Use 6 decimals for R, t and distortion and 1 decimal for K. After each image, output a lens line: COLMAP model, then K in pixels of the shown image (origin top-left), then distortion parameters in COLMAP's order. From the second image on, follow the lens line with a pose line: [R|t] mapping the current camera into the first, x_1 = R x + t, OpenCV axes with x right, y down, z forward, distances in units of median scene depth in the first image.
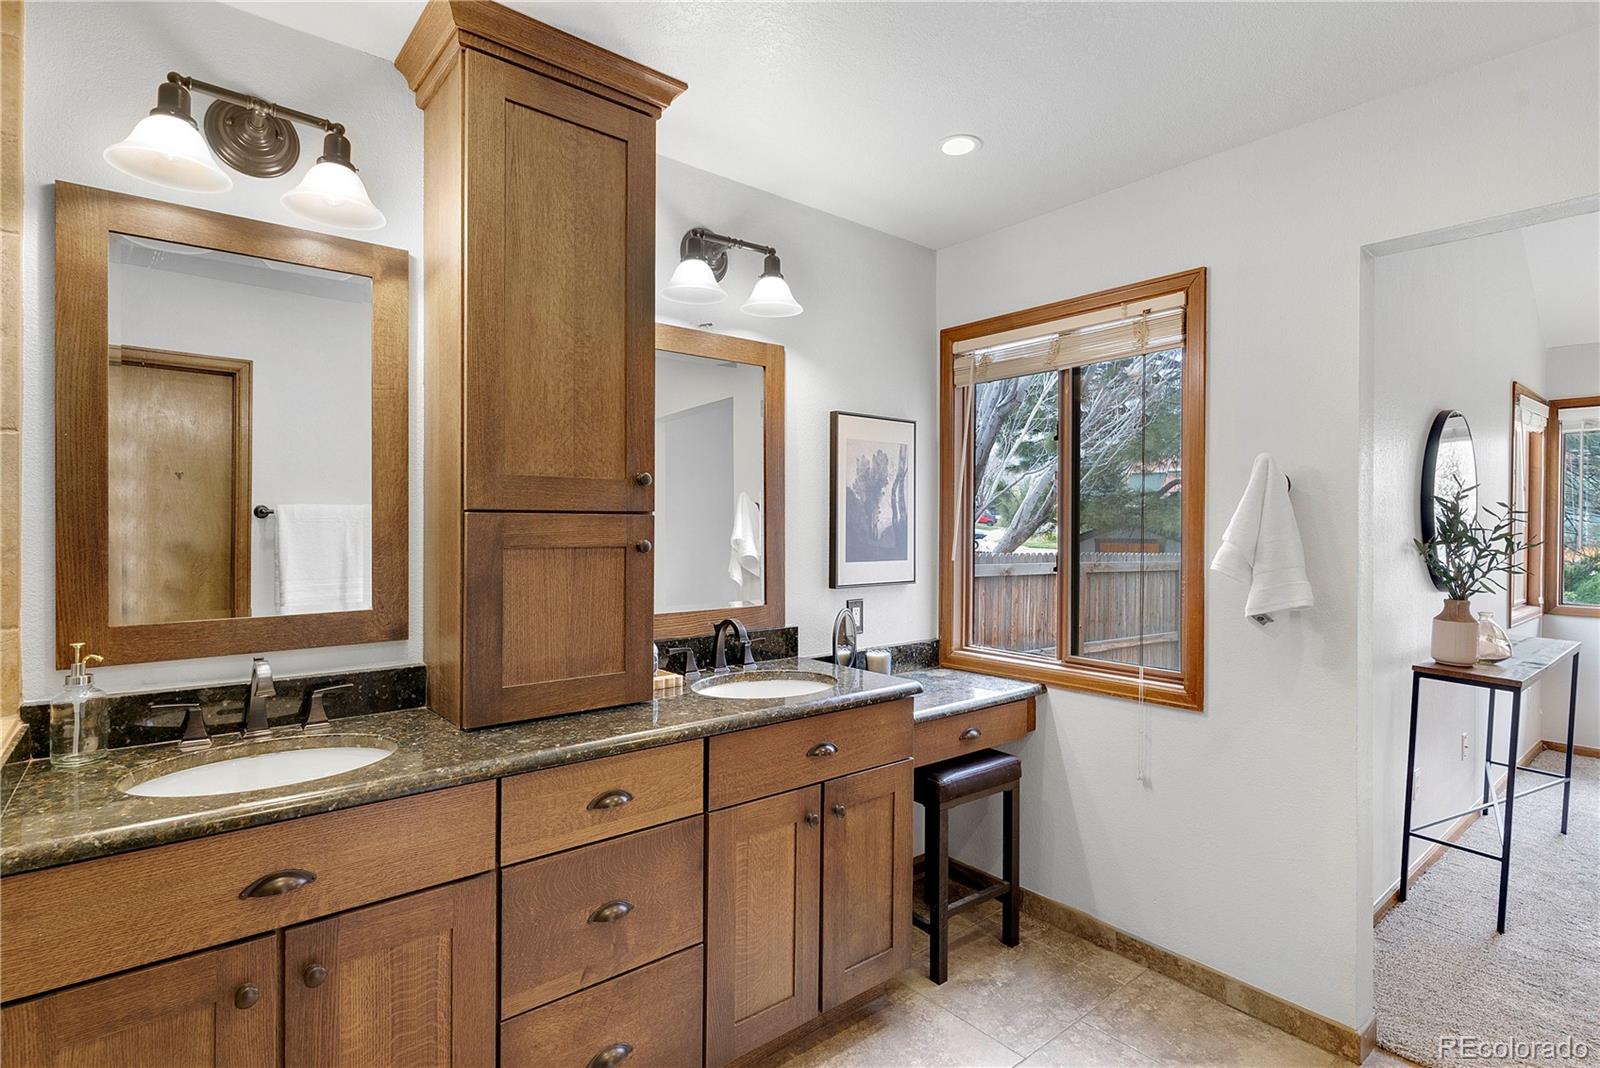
lens RADIAL K [[797.3, 0, 839.7], [0, 797.3, 515.2], [0, 0, 1]] dist [0.002822, -0.000119]
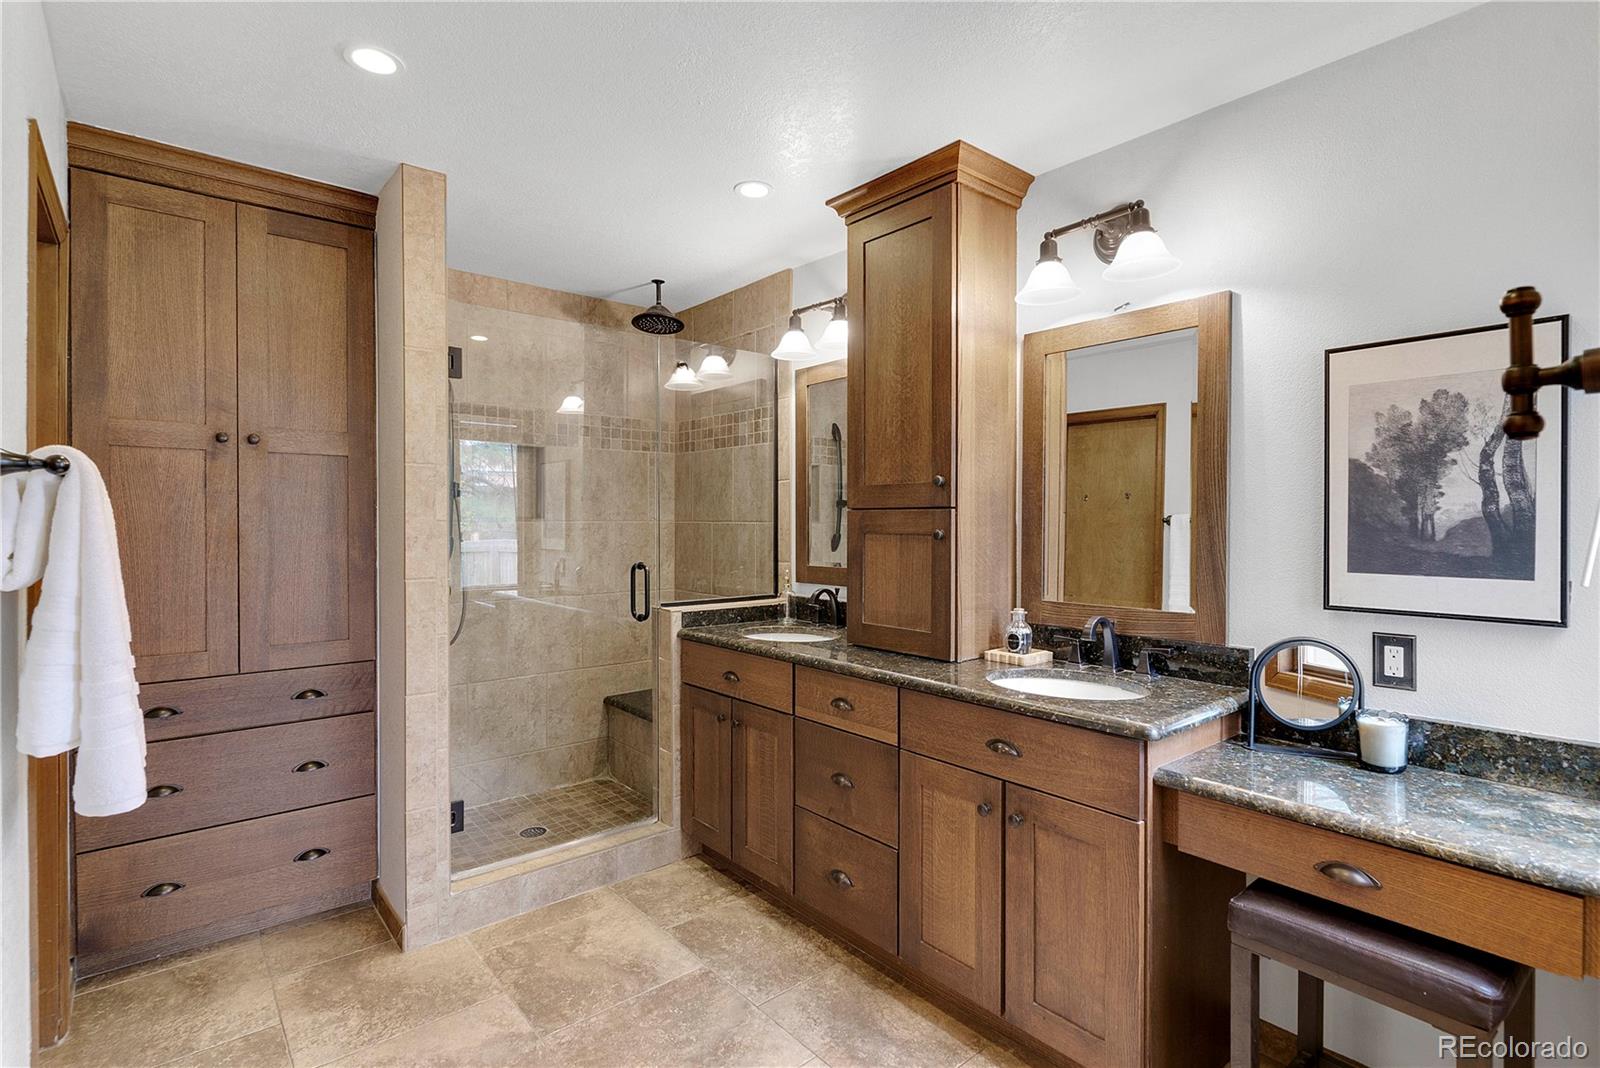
lens RADIAL K [[797.3, 0, 801.6], [0, 797.3, 534.0], [0, 0, 1]] dist [0.002822, -0.000119]
pose [[-0.035491, -0.003328, -0.999364, 0.979148], [-0.001017, 0.999994, -0.003294, 0.041607], [0.999369, 0.000900, -0.035495, 0.811889]]
